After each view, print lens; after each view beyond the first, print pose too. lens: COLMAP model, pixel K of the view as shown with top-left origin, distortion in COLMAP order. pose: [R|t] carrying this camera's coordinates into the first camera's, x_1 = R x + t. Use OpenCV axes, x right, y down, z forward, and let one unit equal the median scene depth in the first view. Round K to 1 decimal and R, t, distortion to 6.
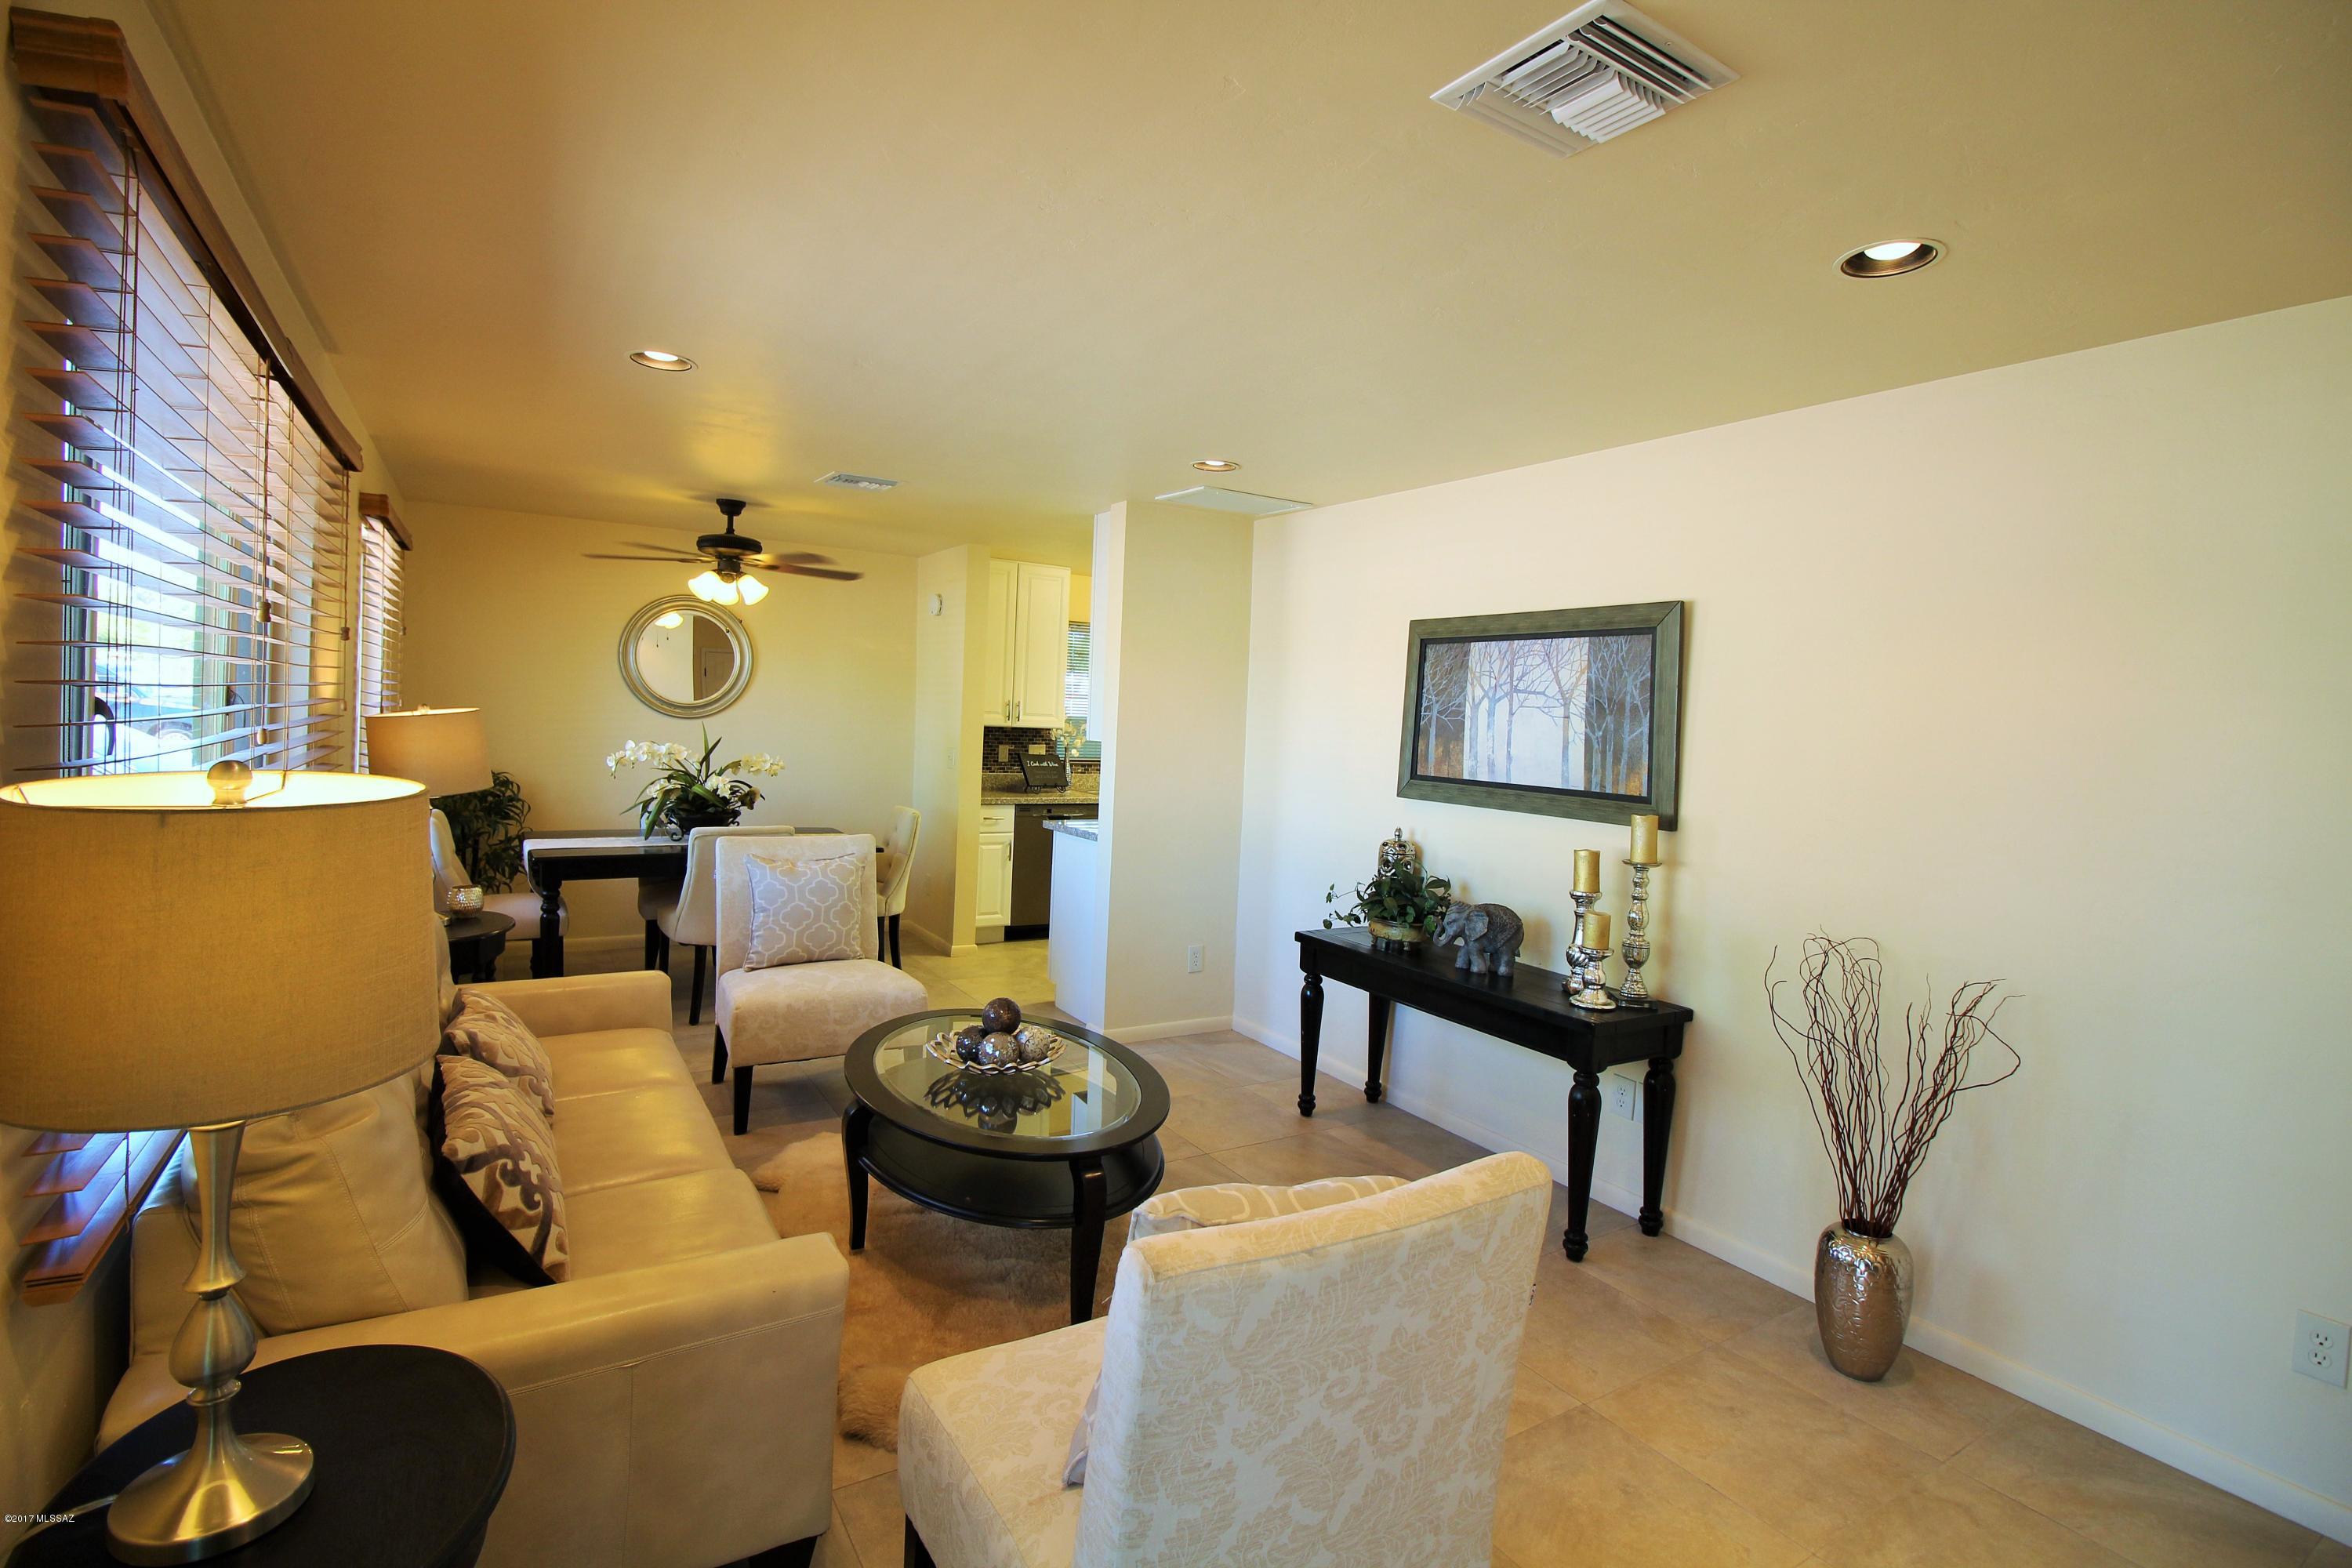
lens RADIAL K [[1107.0, 0, 1175.7], [0, 1107.0, 734.1], [0, 0, 1]] dist [-0.000457, -0.013967]
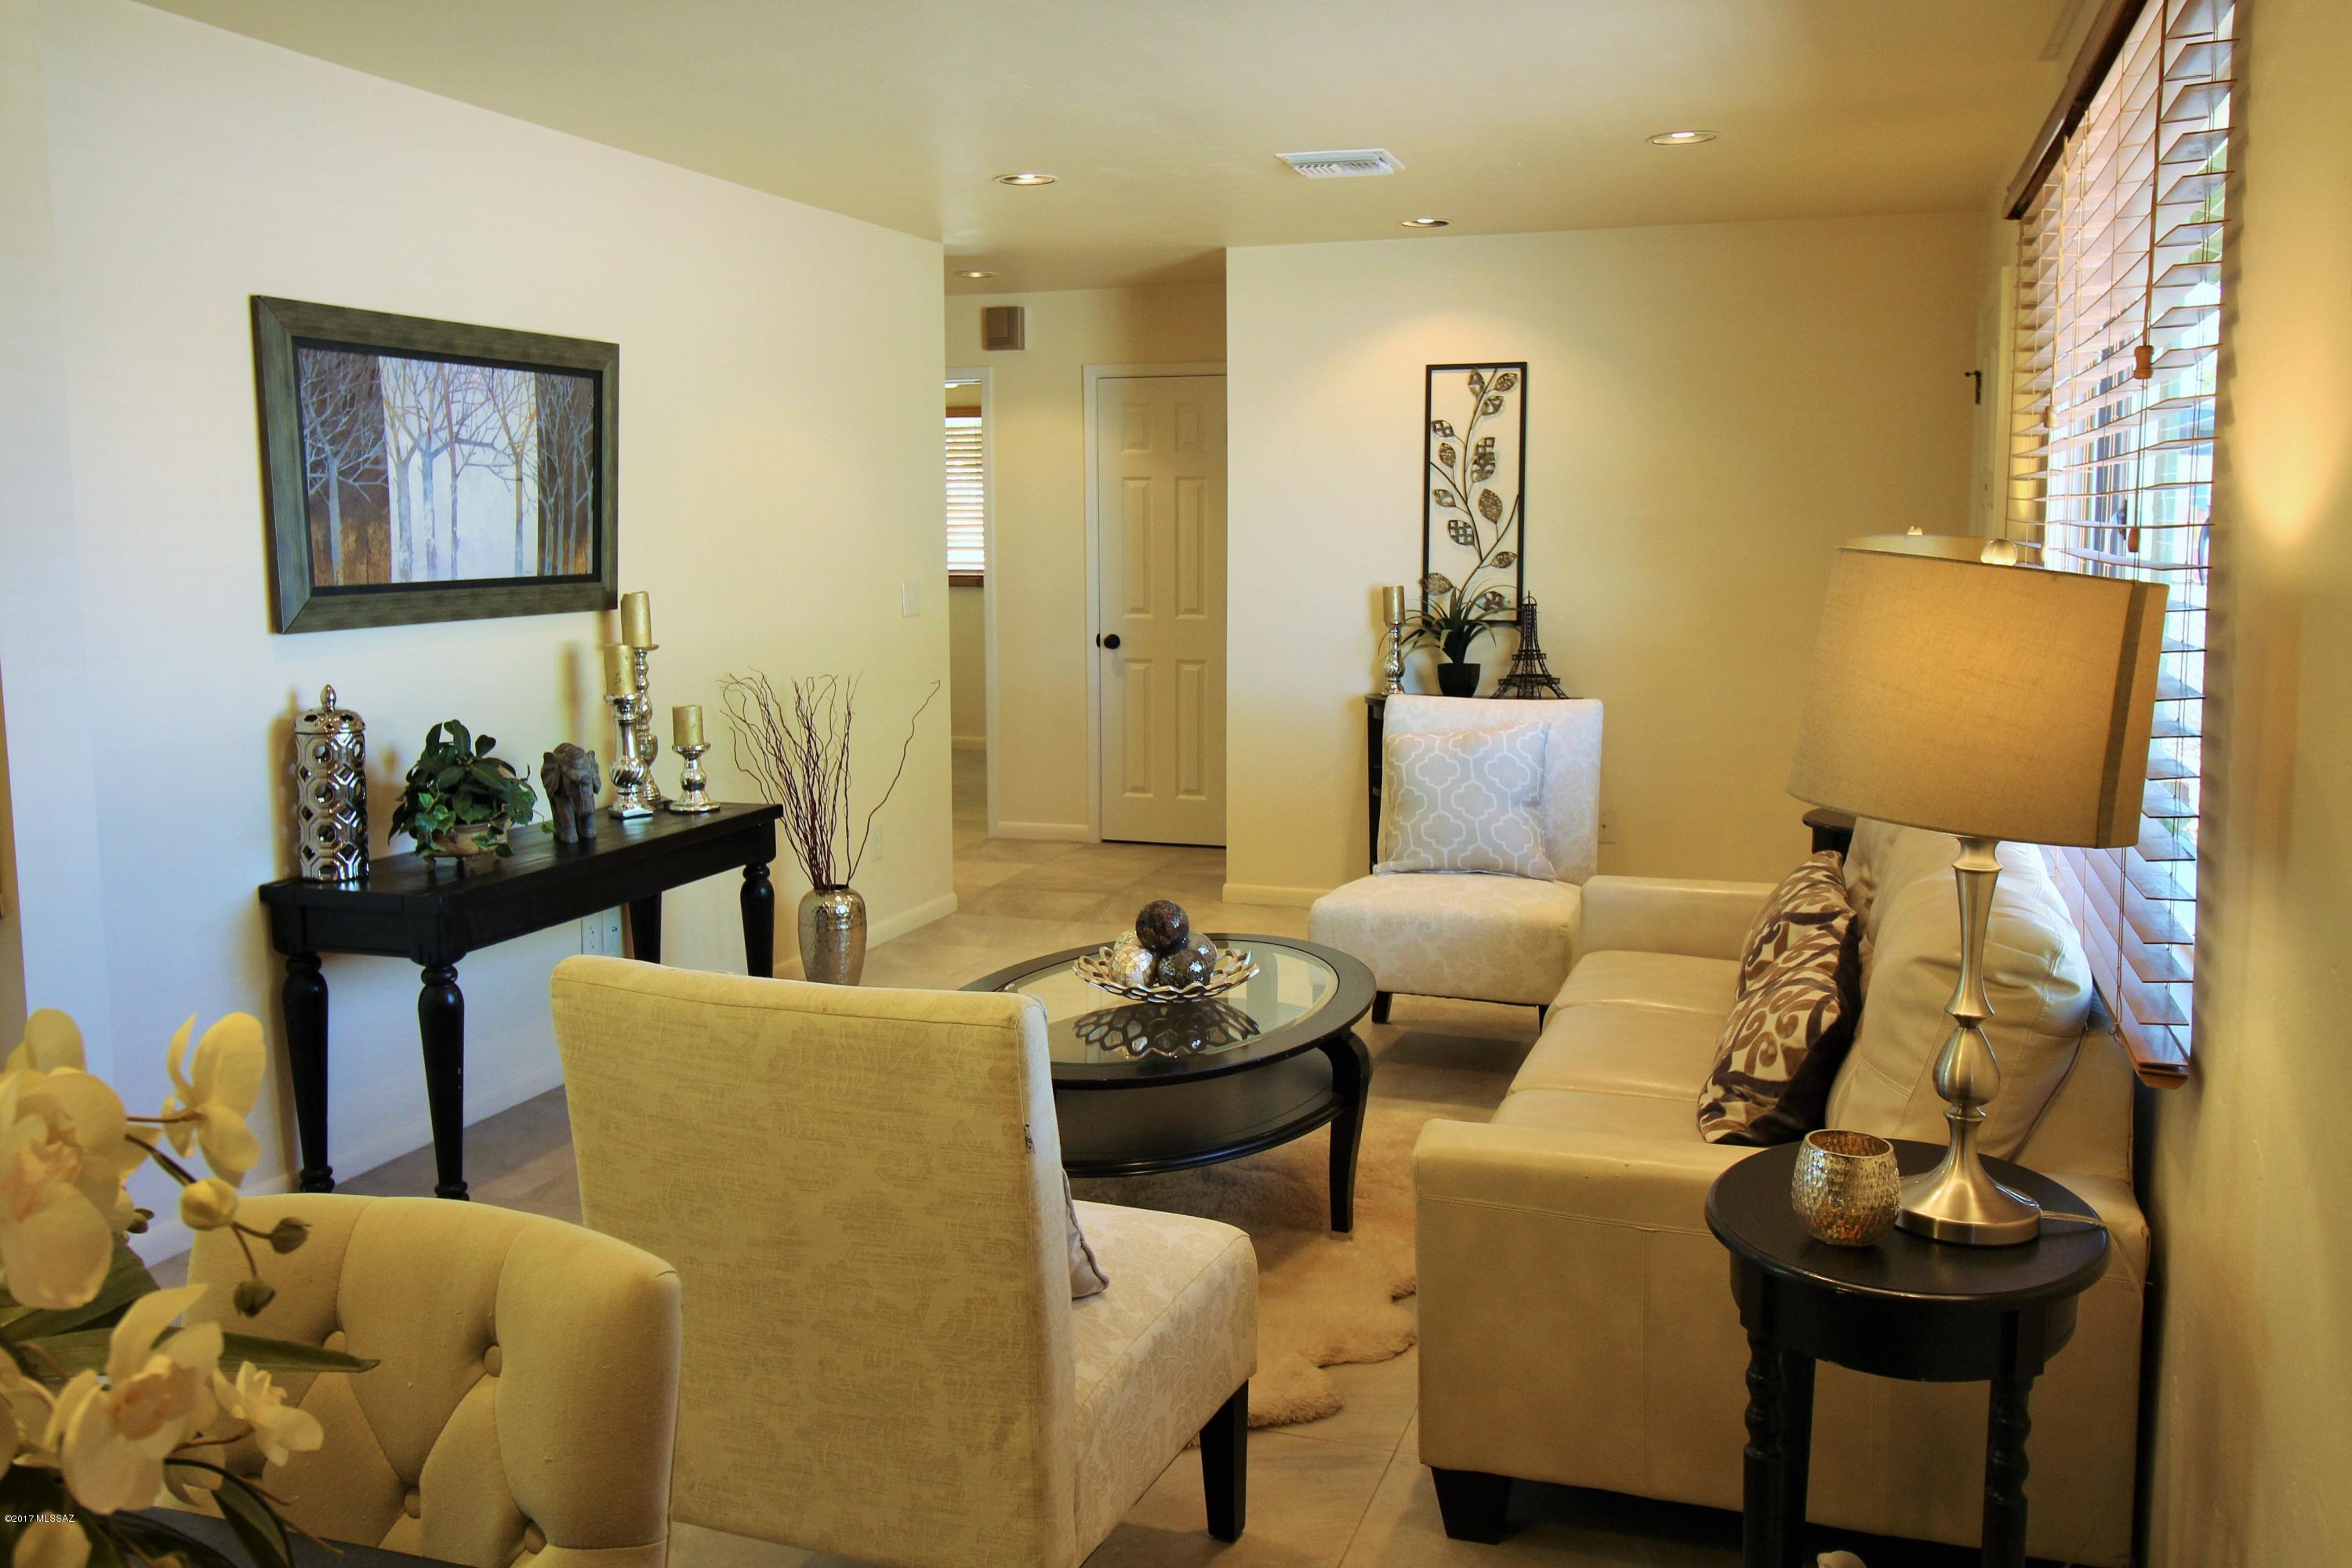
lens RADIAL K [[1972.8, 0, 1176.0], [0, 1972.8, 784.0], [0, 0, 1]] dist [0.004257, 0.002400]
pose [[-0.632056, -0.144530, 0.761325, -1.047668], [-0.010263, 0.983928, 0.178268, -0.059975], [-0.774854, 0.104862, -0.623381, 1.650681]]
